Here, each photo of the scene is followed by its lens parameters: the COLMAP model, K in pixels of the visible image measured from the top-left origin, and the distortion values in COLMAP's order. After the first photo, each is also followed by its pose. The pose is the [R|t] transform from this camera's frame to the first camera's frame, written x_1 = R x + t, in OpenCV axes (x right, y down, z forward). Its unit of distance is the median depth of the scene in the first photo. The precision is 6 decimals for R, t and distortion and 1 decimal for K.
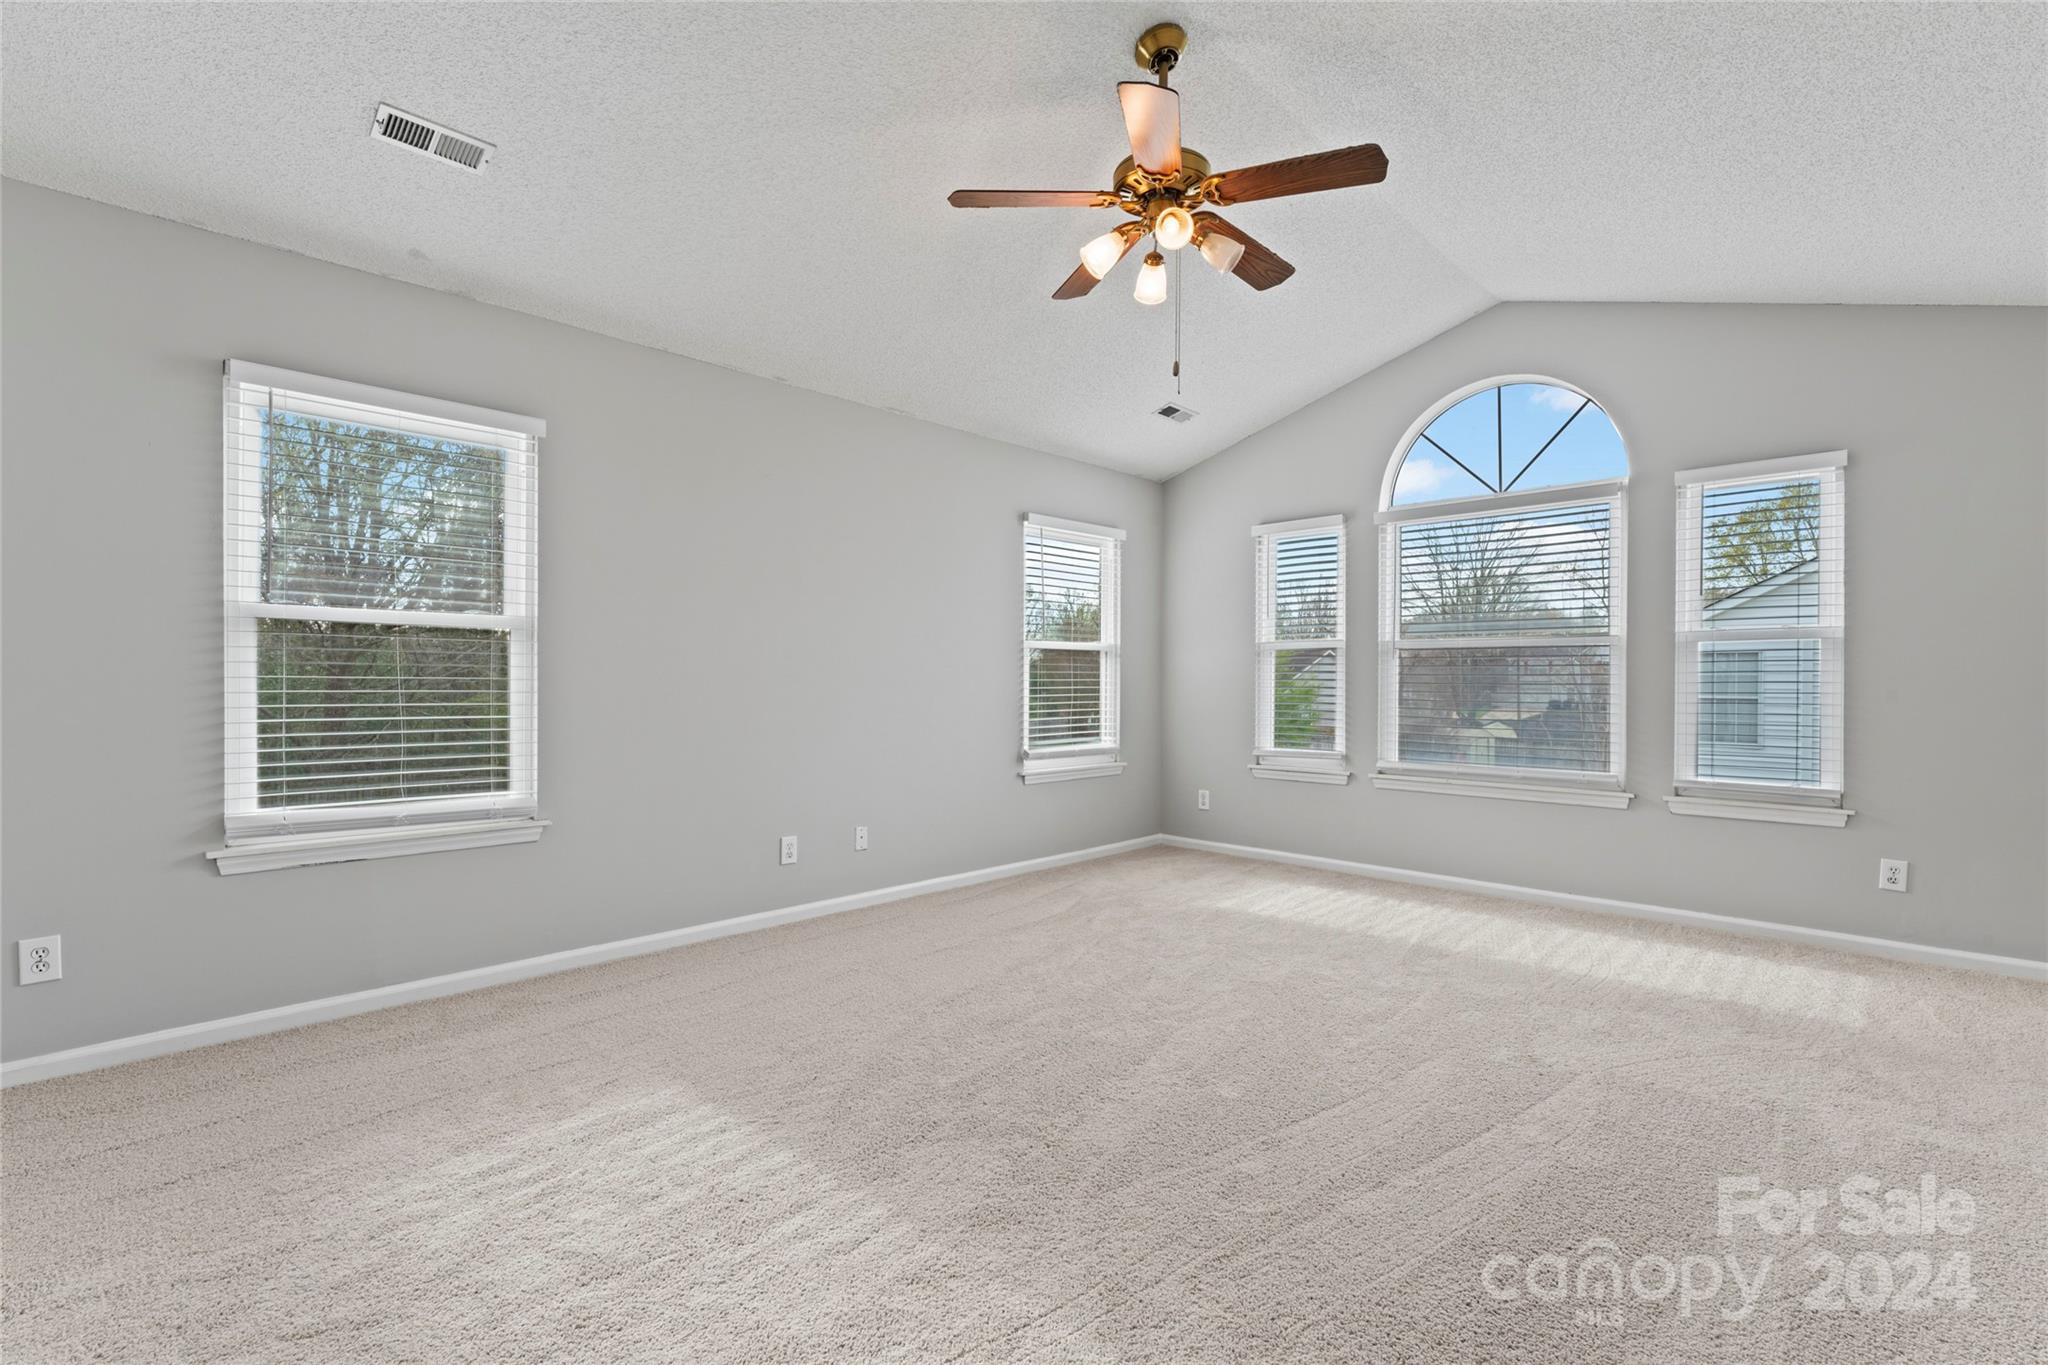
lens RADIAL K [[918.9, 0, 1030.6], [0, 918.9, 699.3], [0, 0, 1]] dist [-0.005370, 0.000493]
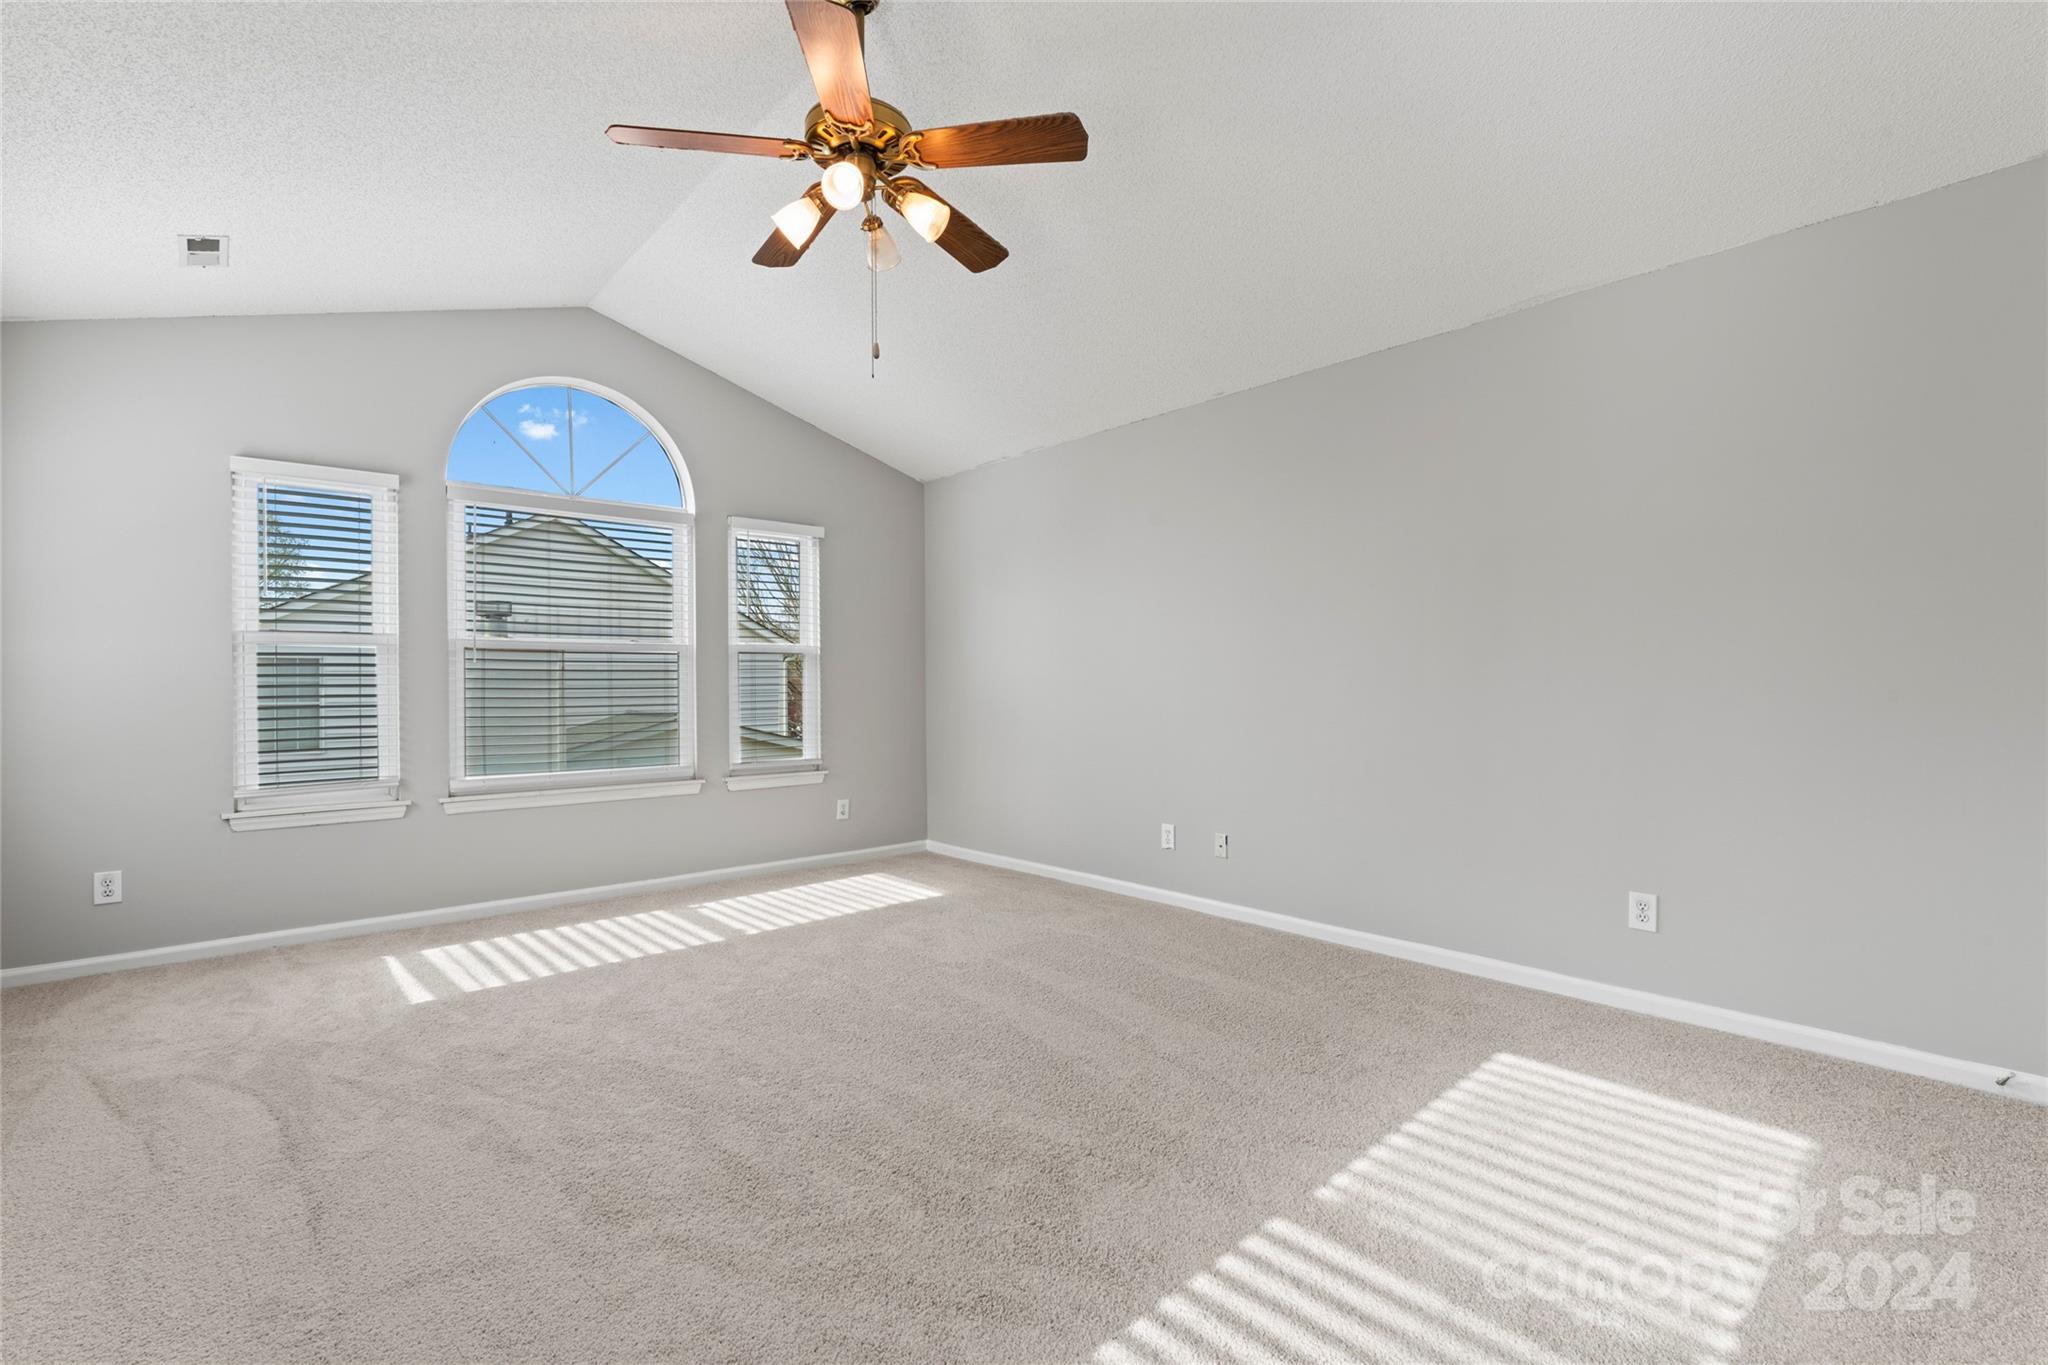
lens RADIAL K [[918.9, 0, 1014.5], [0, 918.9, 692.6], [0, 0, 1]] dist [-0.005370, 0.000493]
pose [[0.083235, -0.012117, 0.996456, -0.482660], [0.024618, 0.999646, 0.010099, -0.011305], [-0.996226, 0.023690, 0.083504, 0.491789]]
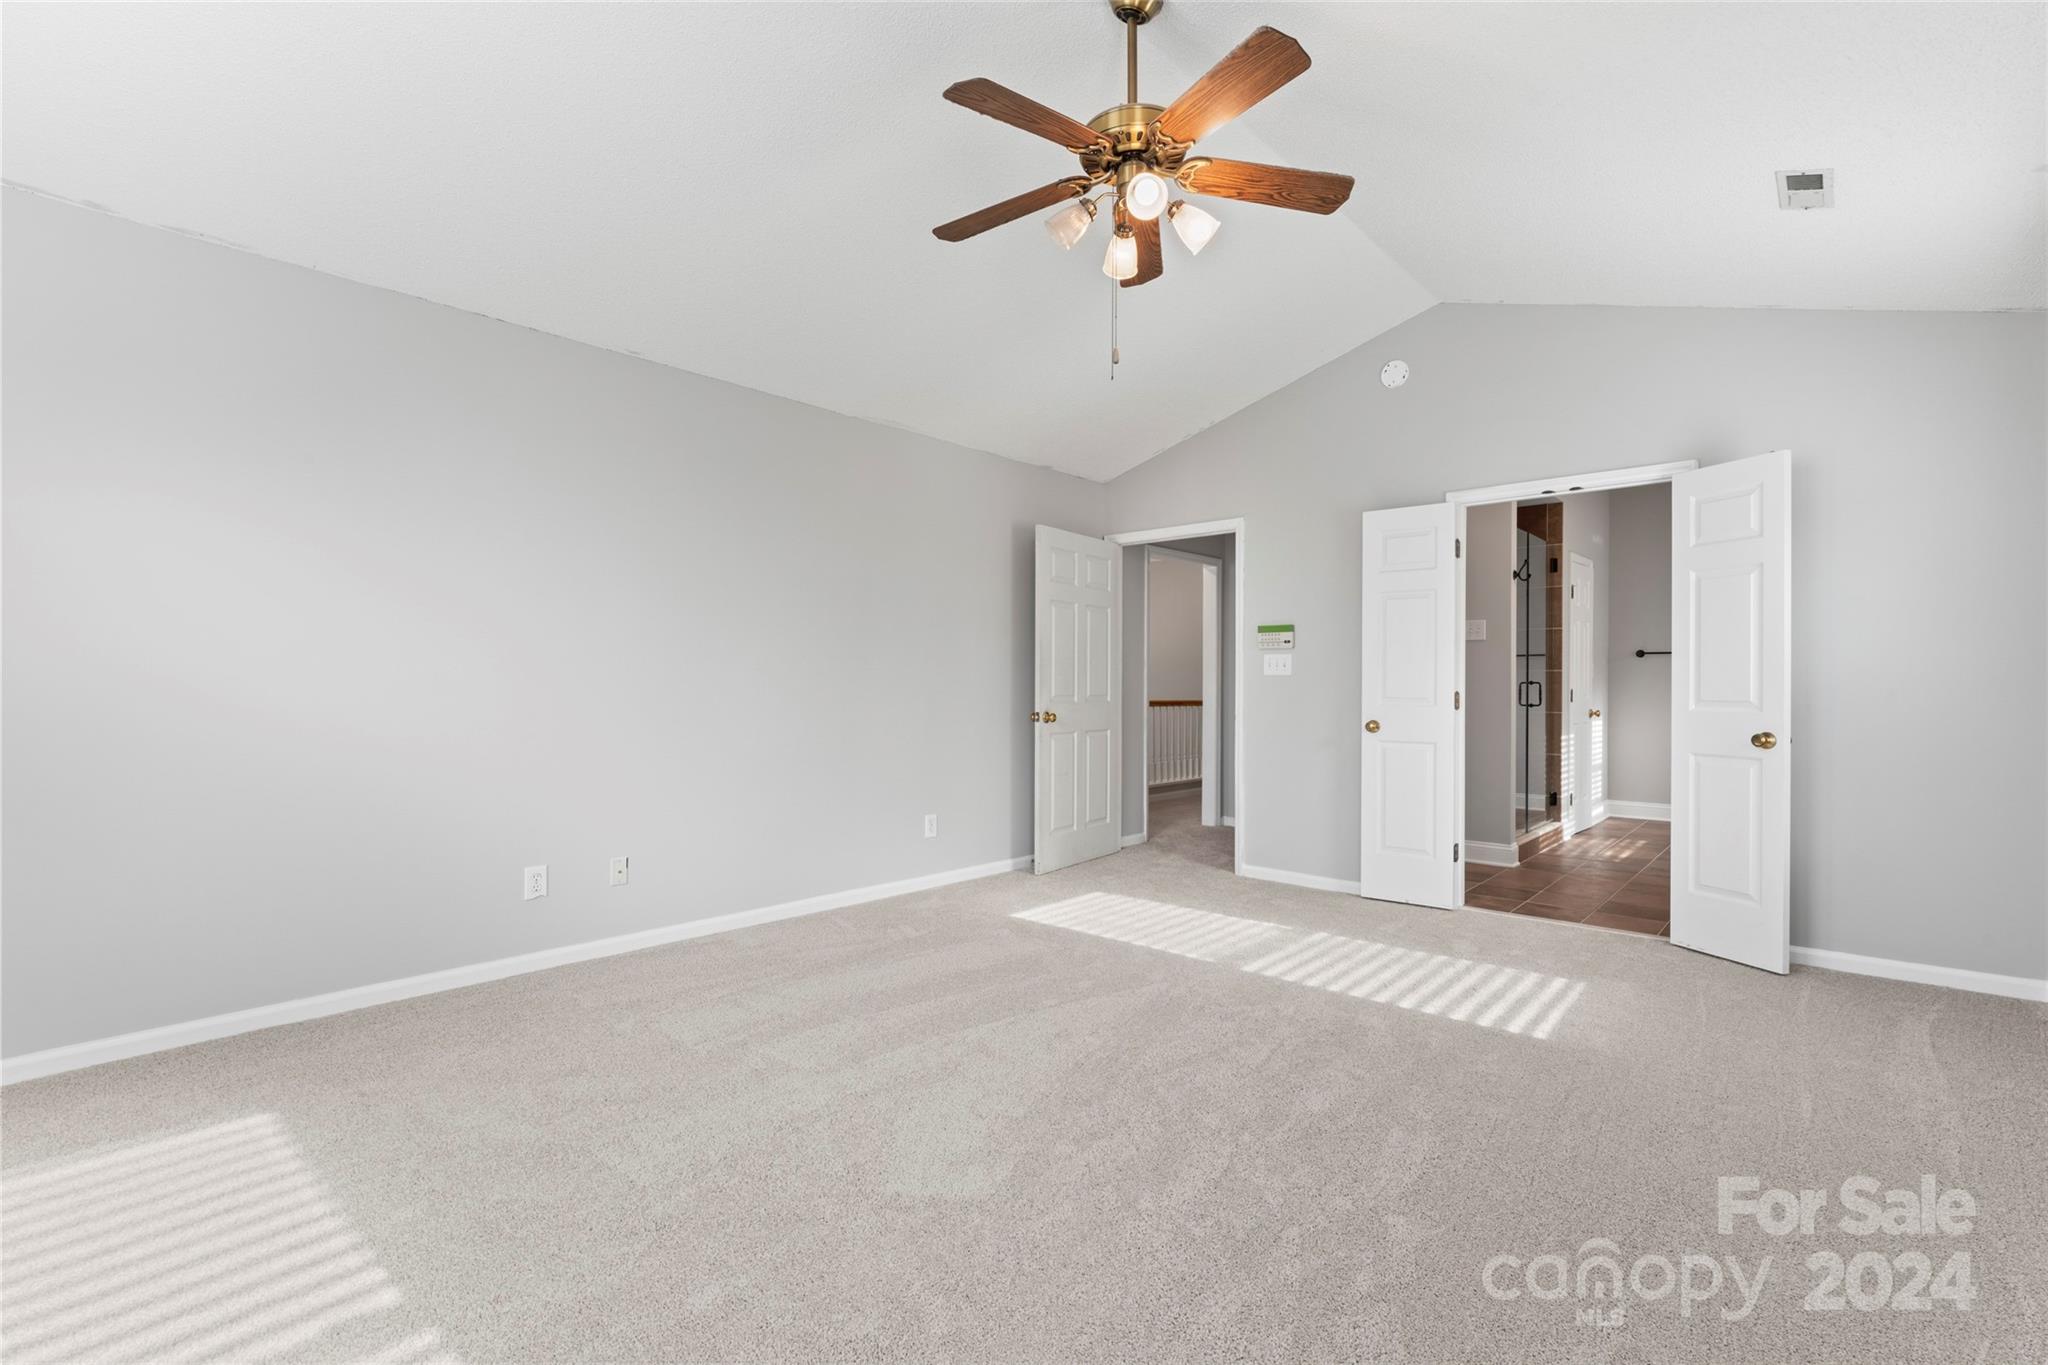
lens RADIAL K [[918.9, 0, 1017.0], [0, 918.9, 680.2], [0, 0, 1]] dist [-0.005370, 0.000493]
pose [[-0.999754, -0.009128, -0.020195, 0.164388], [-0.009459, 0.999821, 0.016360, -0.025842], [0.020042, 0.016547, -0.999662, 1.210005]]
